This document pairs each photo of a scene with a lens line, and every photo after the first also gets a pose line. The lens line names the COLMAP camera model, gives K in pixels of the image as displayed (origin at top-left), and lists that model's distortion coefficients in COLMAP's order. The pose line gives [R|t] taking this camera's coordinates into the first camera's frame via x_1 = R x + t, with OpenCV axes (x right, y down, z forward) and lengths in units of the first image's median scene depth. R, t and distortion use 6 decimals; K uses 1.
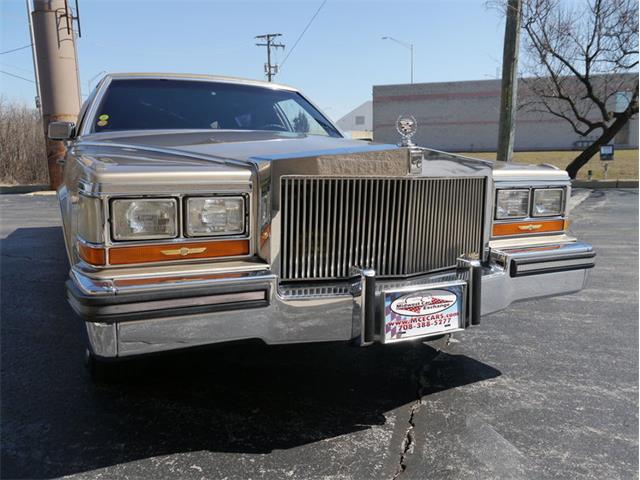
lens RADIAL K [[530.7, 0, 330.1], [0, 530.7, 216.1], [0, 0, 1]] dist [-0.013944, -0.021367]
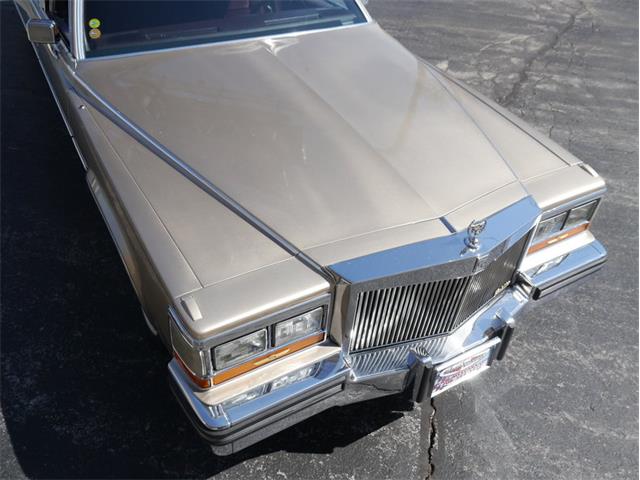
lens RADIAL K [[530.7, 0, 333.6], [0, 530.7, 226.5], [0, 0, 1]] dist [-0.013944, -0.021367]
pose [[0.996729, 0.004825, 0.080672, -0.206252], [-0.046181, 0.853186, 0.519559, -0.680060], [-0.066321, -0.521585, 0.850618, 0.153643]]
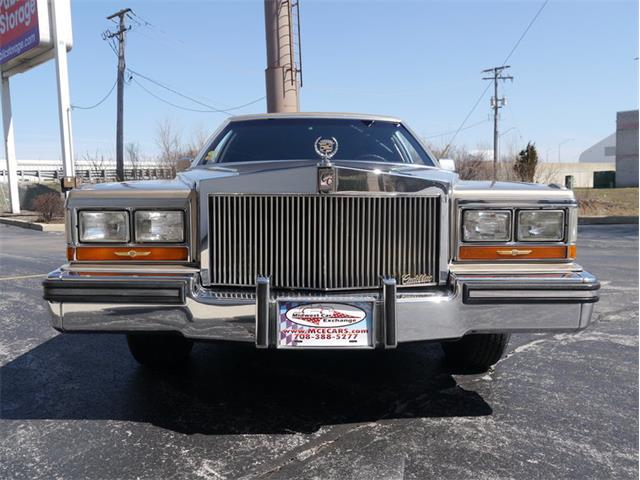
lens RADIAL K [[530.7, 0, 328.2], [0, 530.7, 221.6], [0, 0, 1]] dist [-0.013944, -0.021367]
pose [[0.908409, 0.014327, -0.417838, 0.584685], [-0.038215, 0.998074, -0.048858, 0.030929], [0.416333, 0.060350, 0.907207, 0.056597]]
